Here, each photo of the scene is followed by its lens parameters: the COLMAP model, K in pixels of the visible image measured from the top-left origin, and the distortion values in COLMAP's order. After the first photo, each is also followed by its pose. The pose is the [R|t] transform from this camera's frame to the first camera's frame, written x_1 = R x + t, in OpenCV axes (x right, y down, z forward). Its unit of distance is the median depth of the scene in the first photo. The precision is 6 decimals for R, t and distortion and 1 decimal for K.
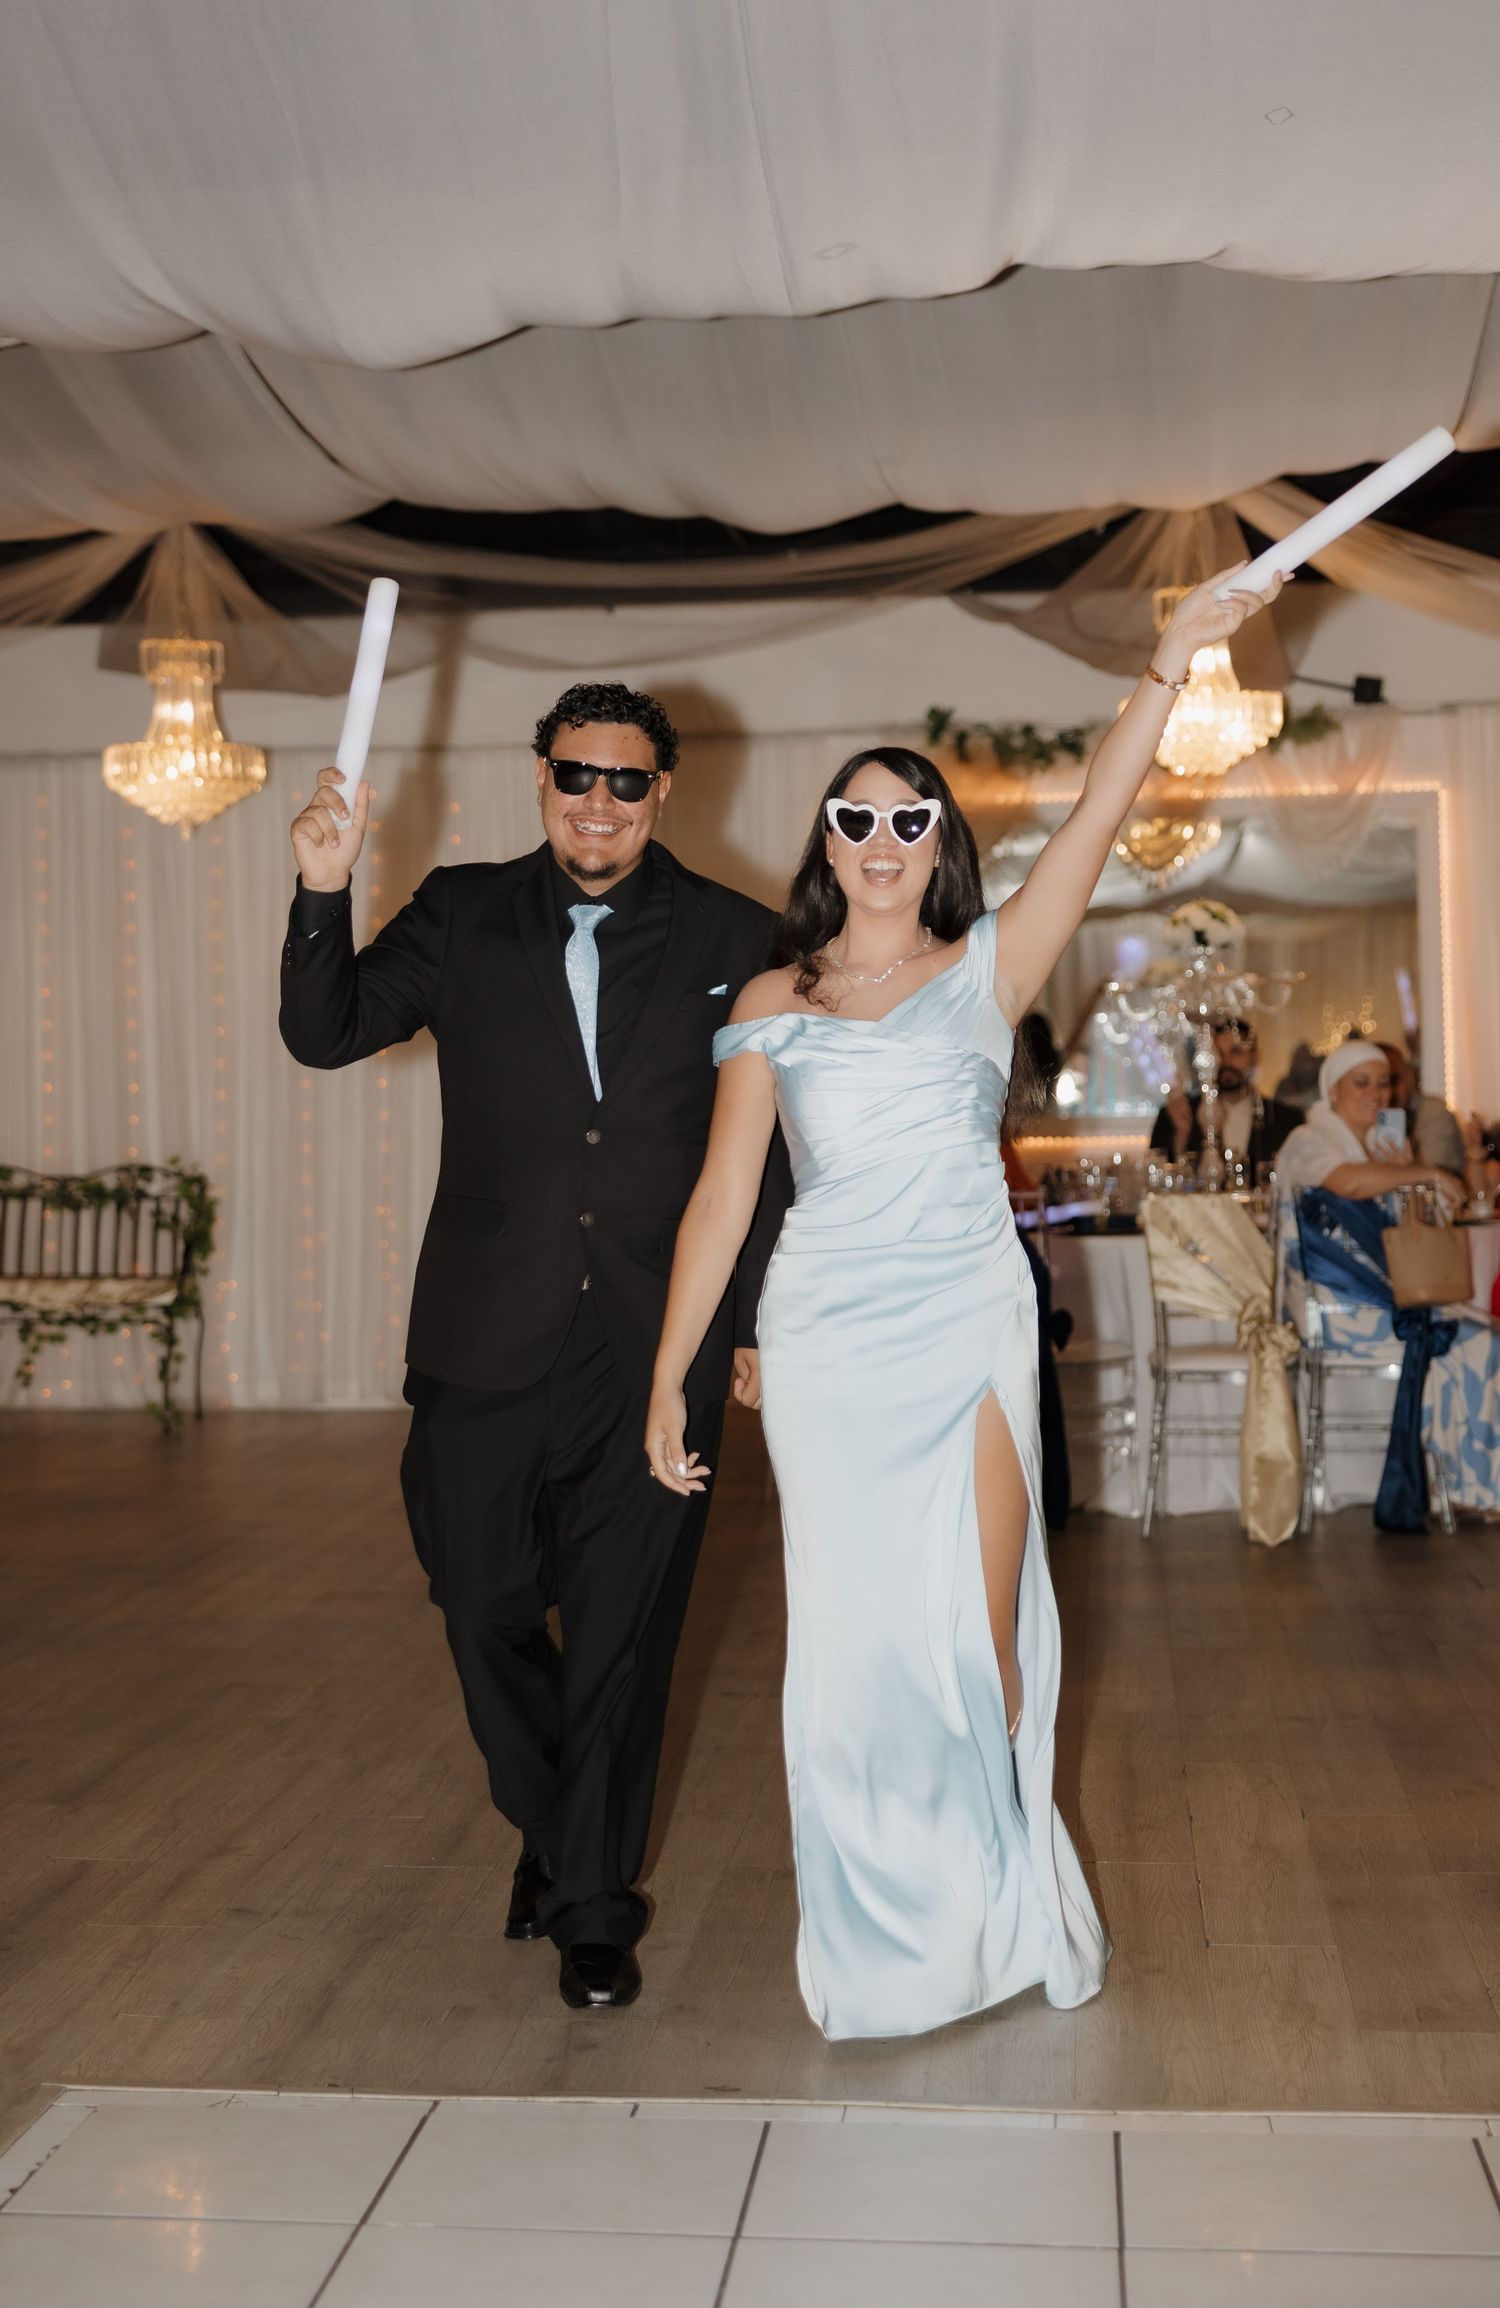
lens RADIAL K [[3551.9, 0, 632.6], [0, 3551.9, 1028.1], [0, 0, 1]] dist [0.014110, 0.000000]
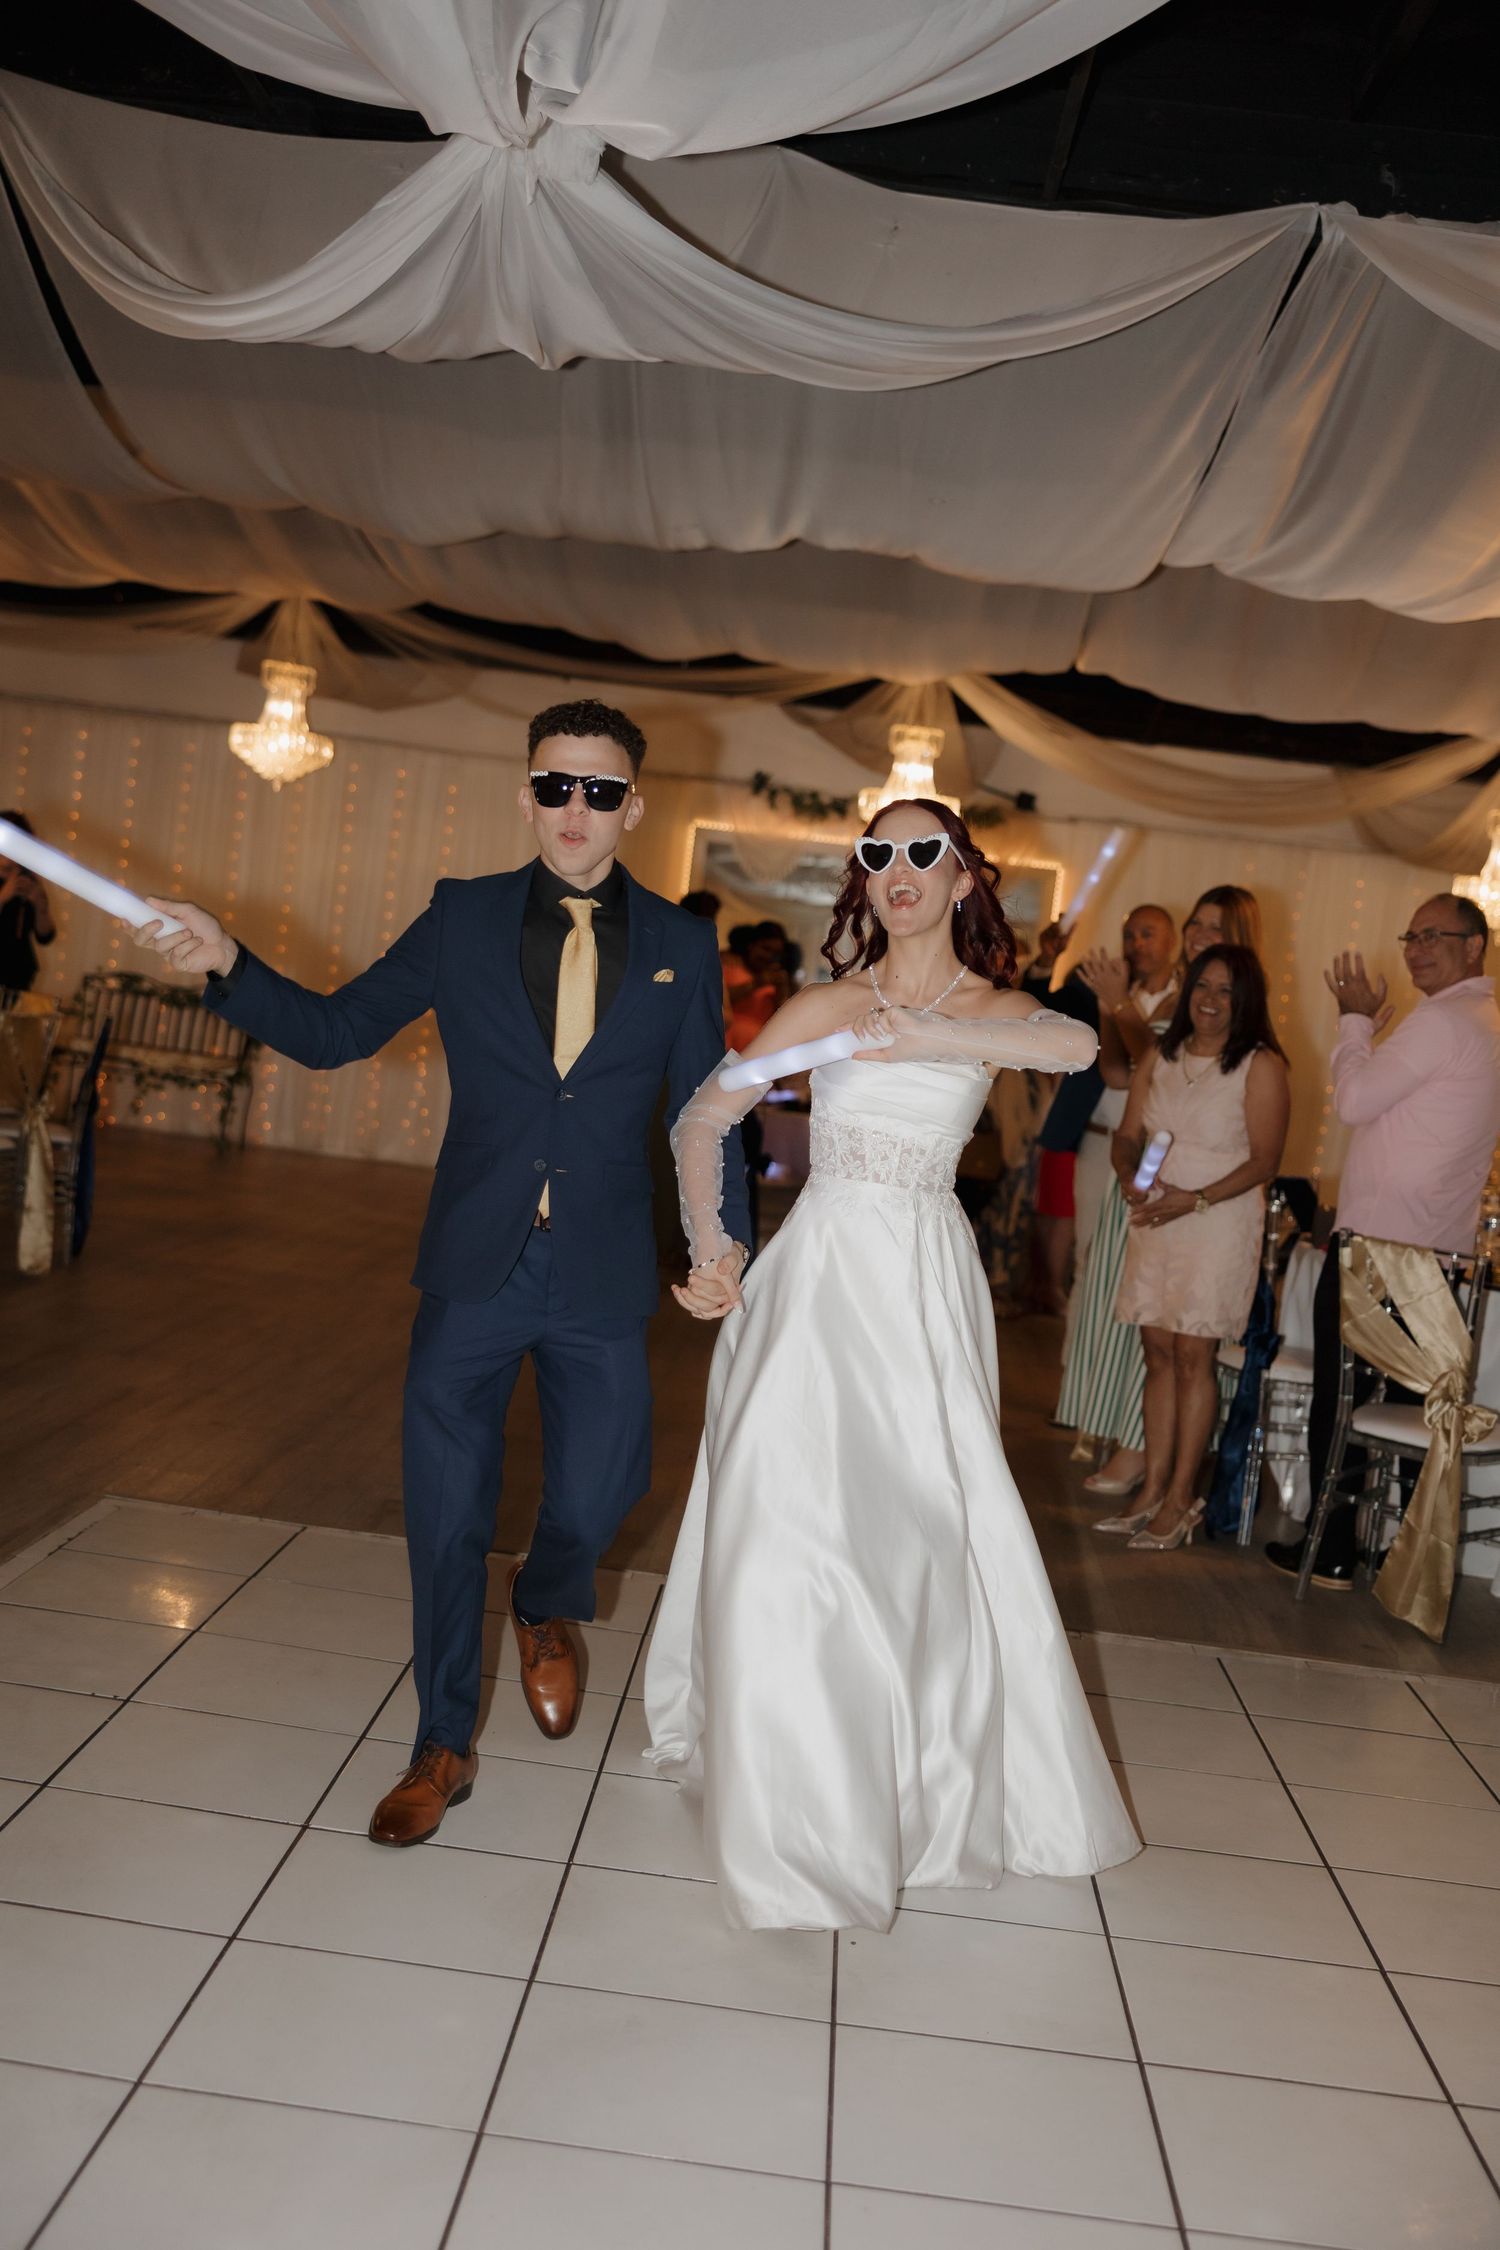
lens RADIAL K [[2423.8, 0, 751.1], [0, 2423.8, 1138.5], [0, 0, 1]] dist [-0.012817, 0.000000]
pose [[0.987663, 0.135659, 0.078222, 0.021492], [-0.141670, 0.986898, 0.077215, -0.012915], [-0.066722, -0.087344, 0.993941, -0.113256]]
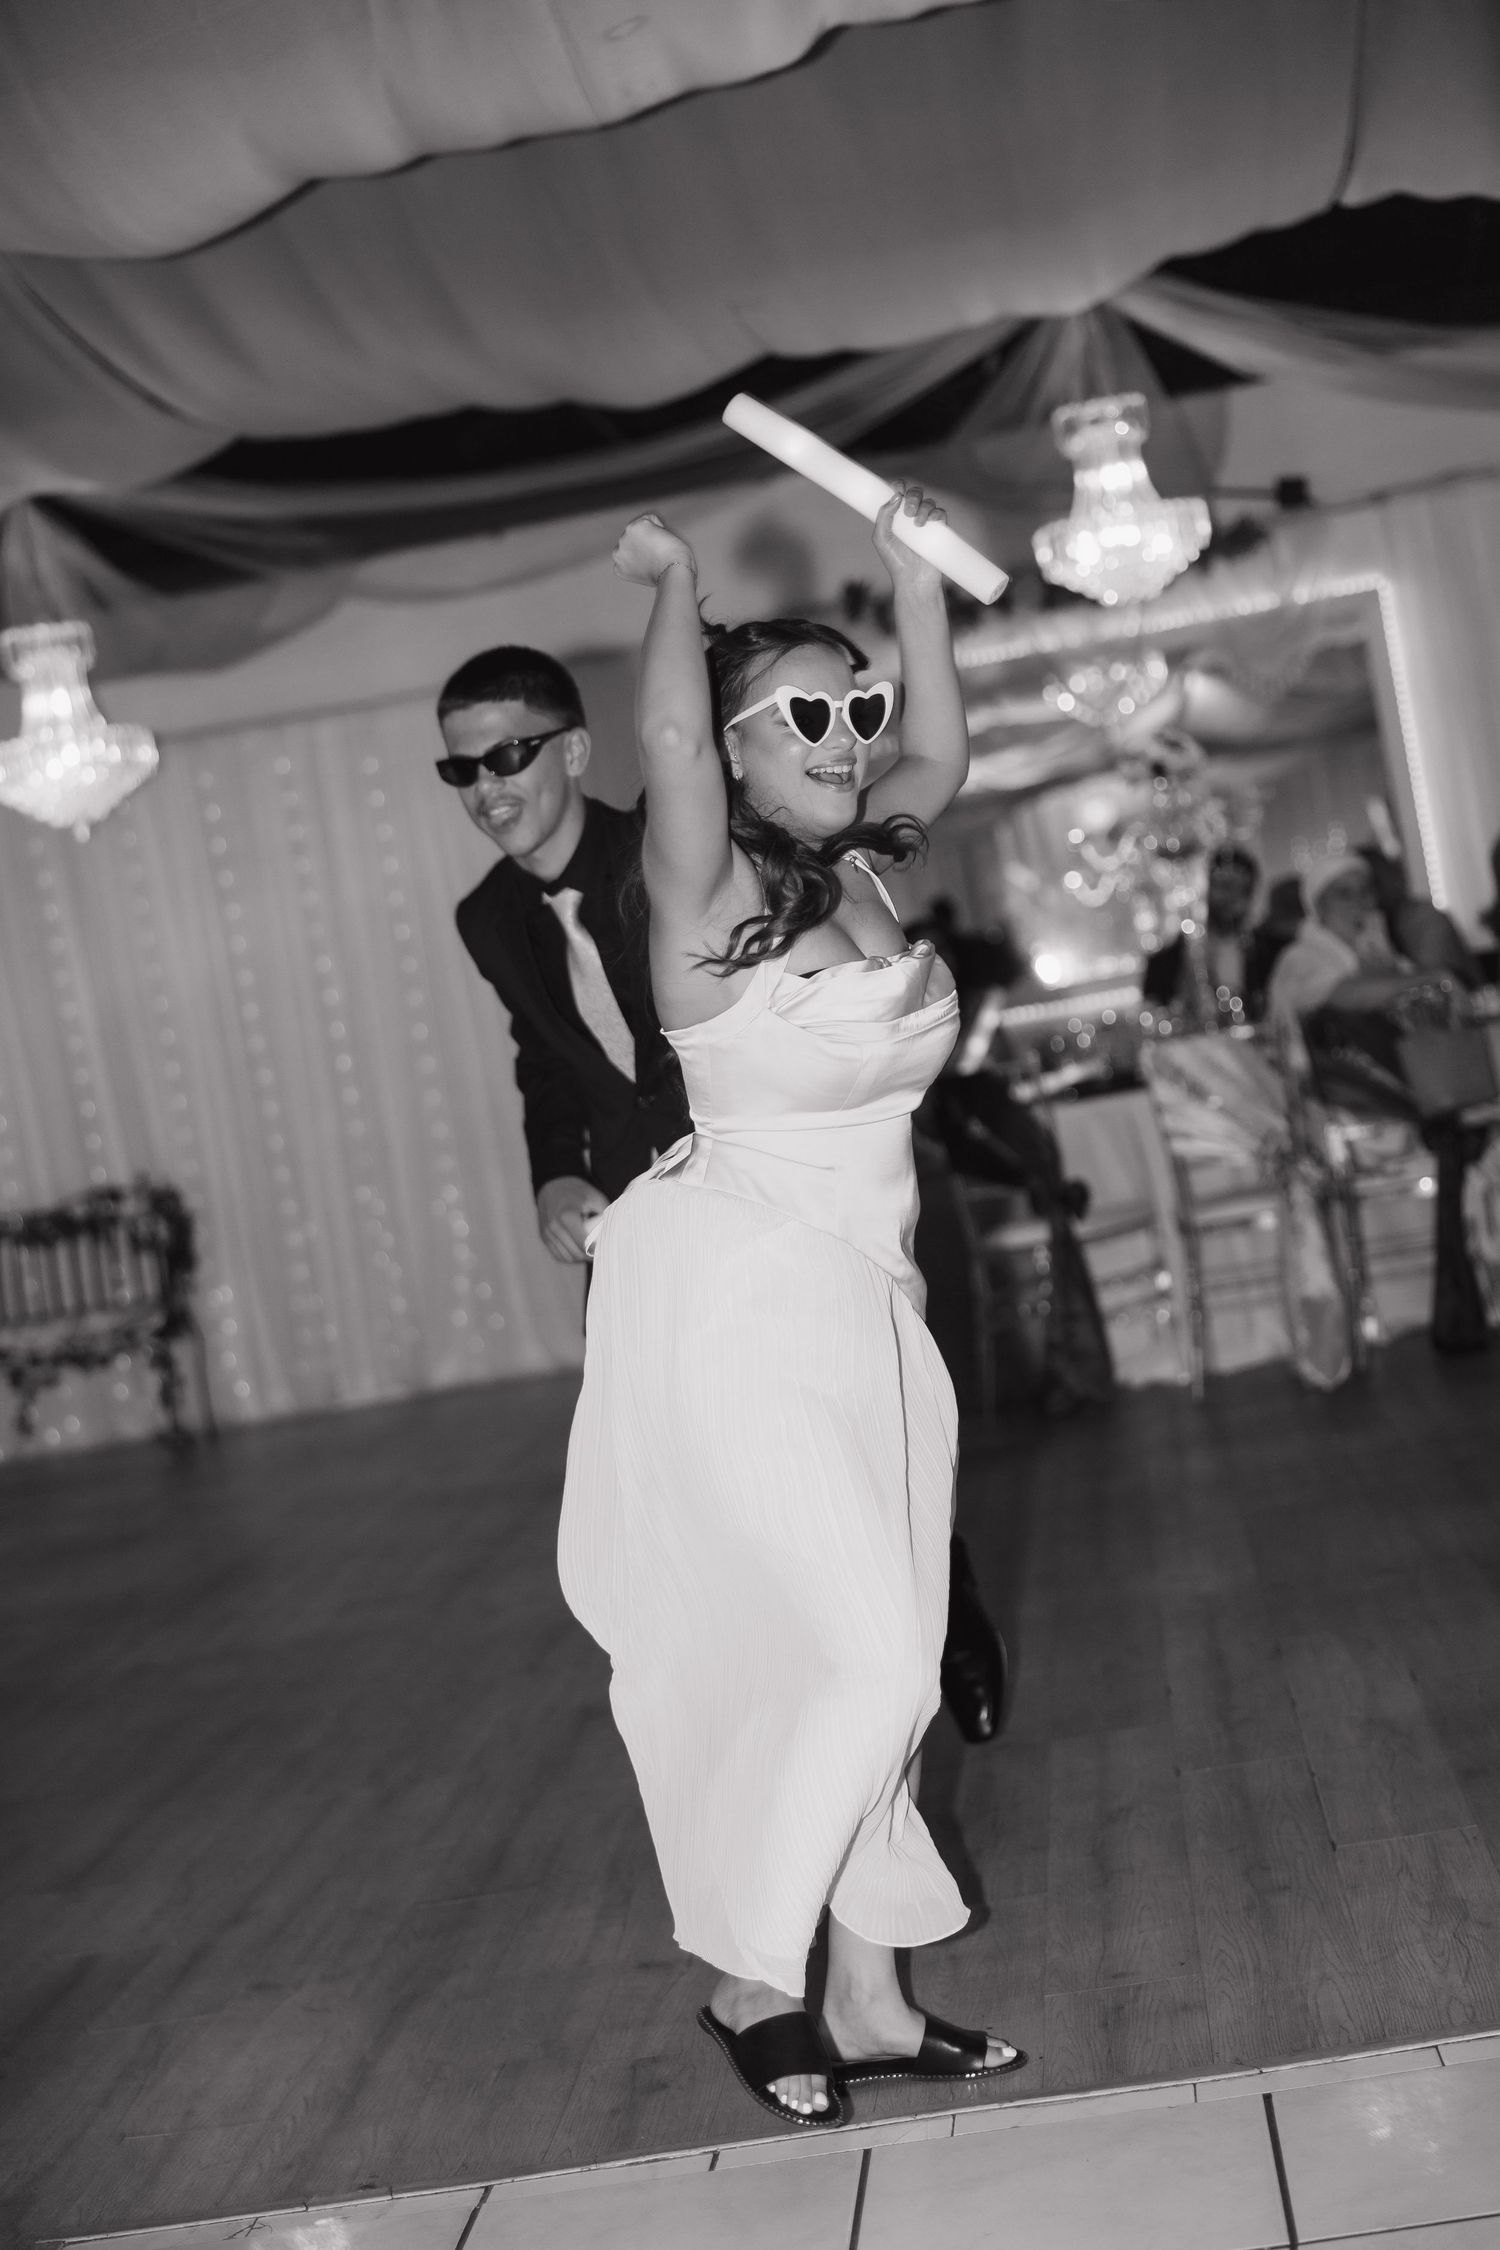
lens RADIAL K [[3457.4, 0, 747.7], [0, 3457.4, 1146.0], [0, 0, 1]] dist [0.023928, 0.000000]
pose [[0.986599, -0.161254, 0.024887, 0.012108], [0.159839, 0.985823, 0.051042, 0.008673], [-0.032765, -0.046380, 0.998386, 0.075586]]
